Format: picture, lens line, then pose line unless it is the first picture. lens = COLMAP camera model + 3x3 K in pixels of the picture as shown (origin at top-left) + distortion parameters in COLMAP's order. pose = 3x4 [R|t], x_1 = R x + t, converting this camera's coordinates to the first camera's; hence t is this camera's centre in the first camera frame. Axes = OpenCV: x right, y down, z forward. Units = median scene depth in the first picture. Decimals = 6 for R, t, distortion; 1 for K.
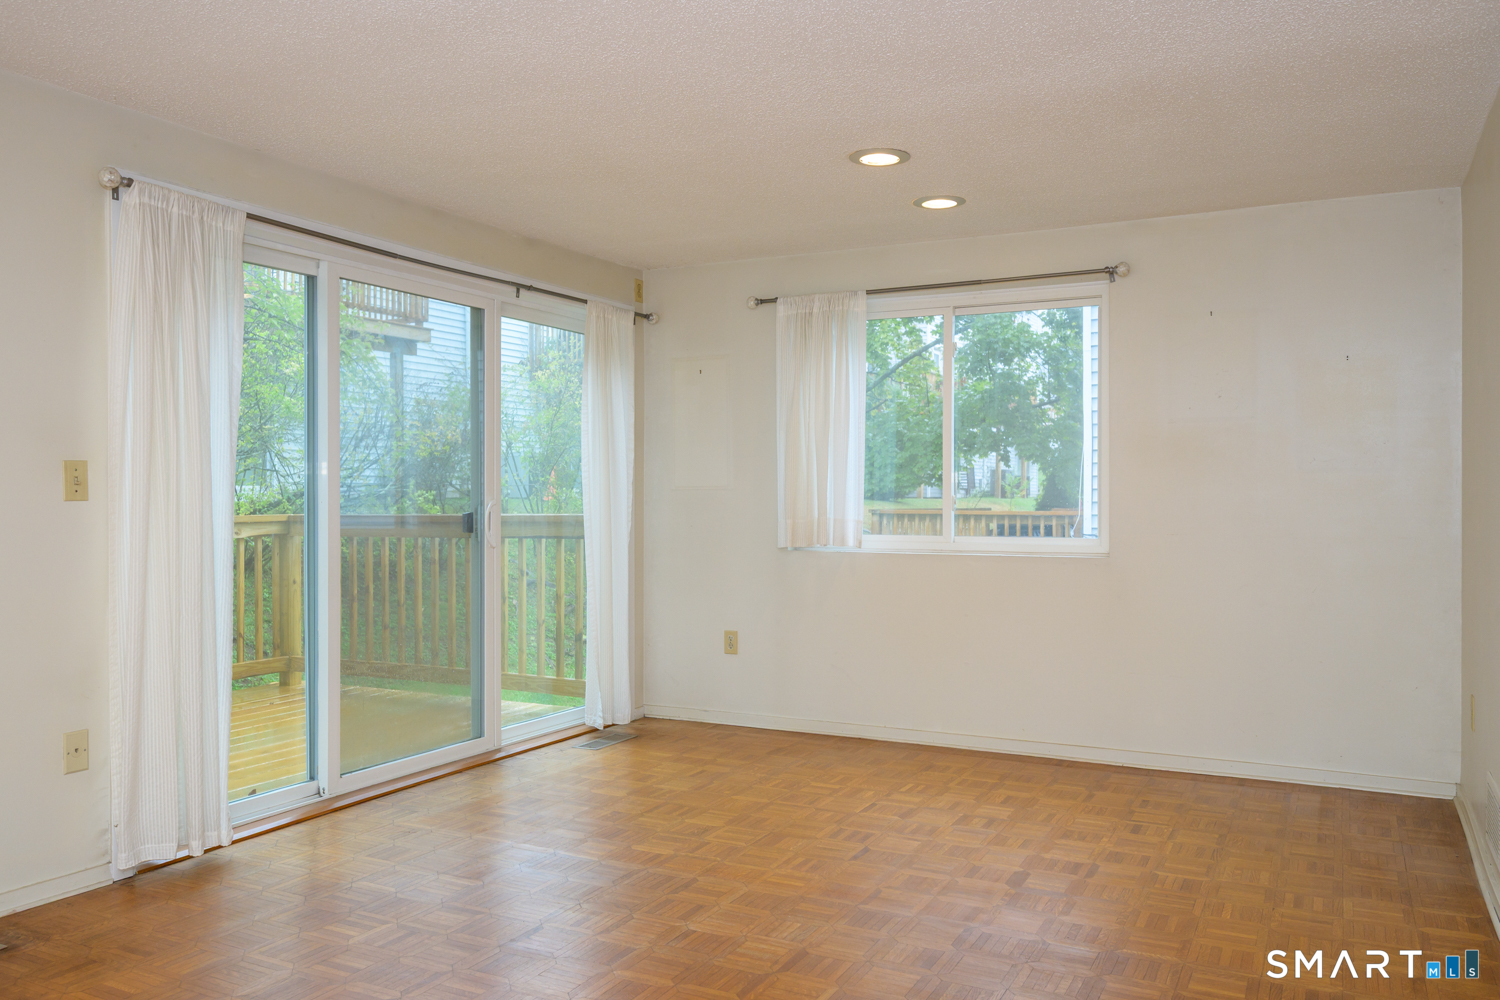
lens RADIAL K [[1165.2, 0, 750.0], [0, 1165.2, 500.0], [0, 0, 1]] dist [-0.002548, 0.003855]
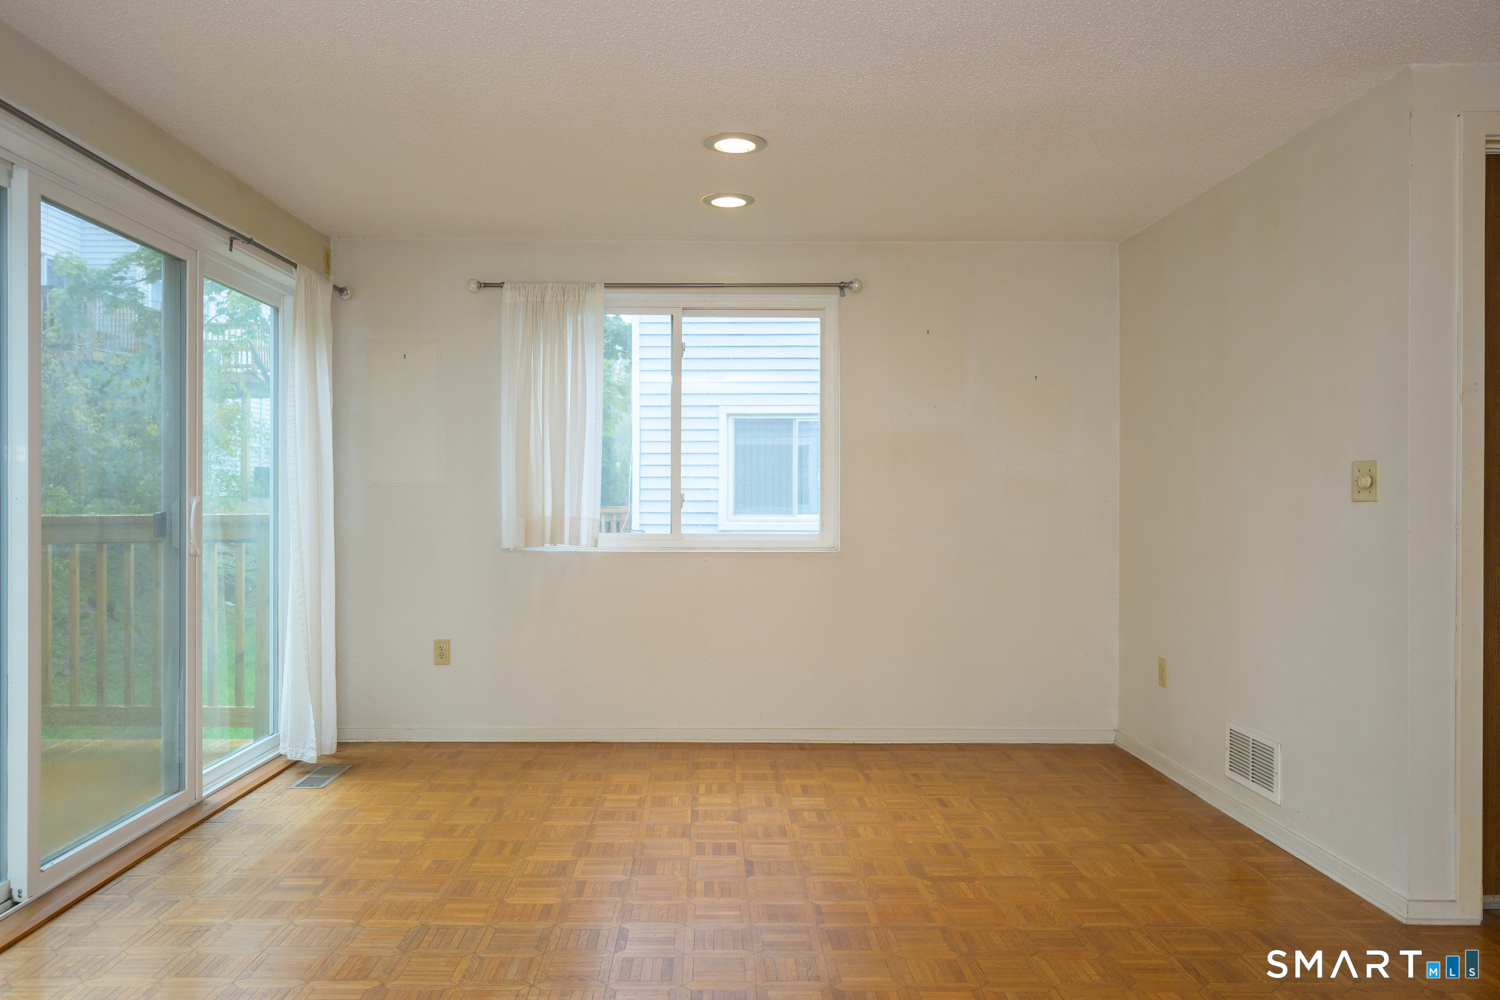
lens RADIAL K [[1064.1, 0, 710.2], [0, 1064.1, 497.2], [0, 0, 1]] dist [-0.000055, -0.003174]
pose [[0.886831, 0.001863, 0.462090, -0.280493], [-0.000915, 0.999997, -0.002277, 0.001814], [-0.462093, 0.001597, 0.886830, 0.200023]]
